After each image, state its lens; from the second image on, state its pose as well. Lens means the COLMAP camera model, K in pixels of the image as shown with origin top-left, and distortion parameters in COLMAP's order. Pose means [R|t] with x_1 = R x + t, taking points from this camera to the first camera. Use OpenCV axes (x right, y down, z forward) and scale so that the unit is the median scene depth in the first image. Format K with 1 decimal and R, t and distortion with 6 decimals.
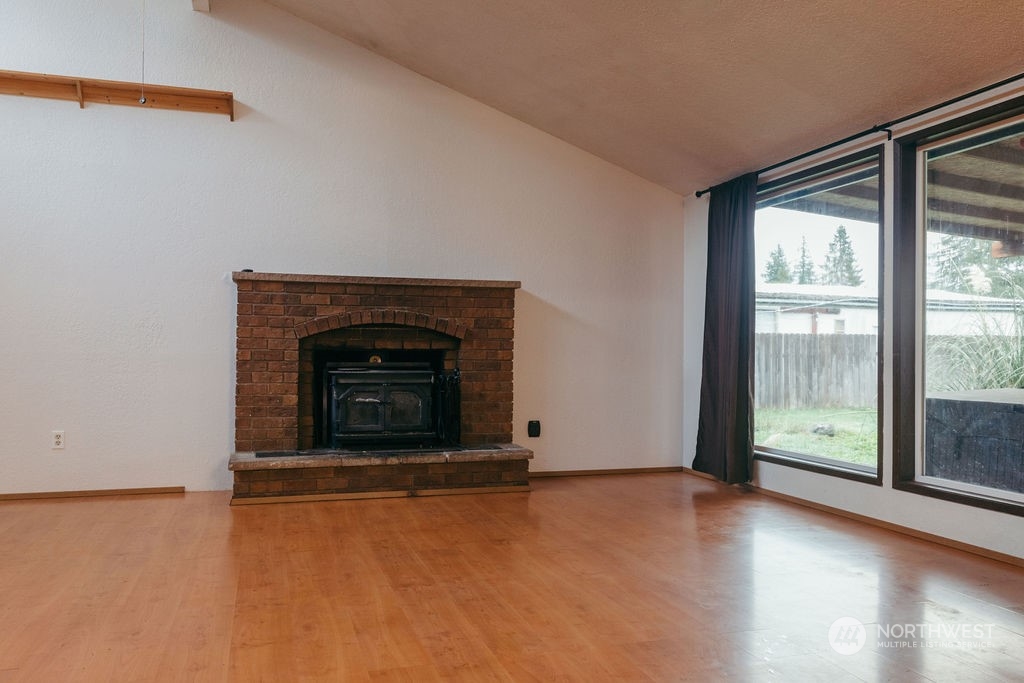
lens RADIAL K [[806.6, 0, 511.9], [0, 806.6, 339.7], [0, 0, 1]] dist [0.011646, 0.000373]
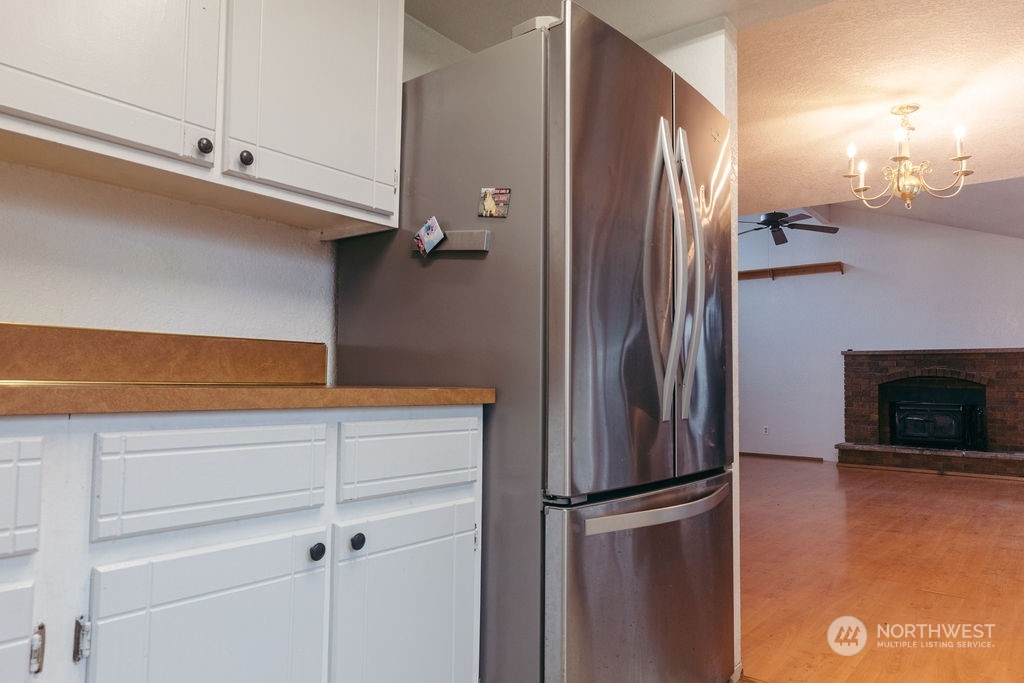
lens RADIAL K [[686.6, 0, 512.1], [0, 686.6, 342.1], [0, 0, 1]] dist [-0.011389, 0.006243]
pose [[0.557542, -0.051038, -0.828578, 0.588862], [-0.003712, 0.997945, -0.063968, 0.004958], [0.830141, 0.038740, 0.556207, -0.602028]]
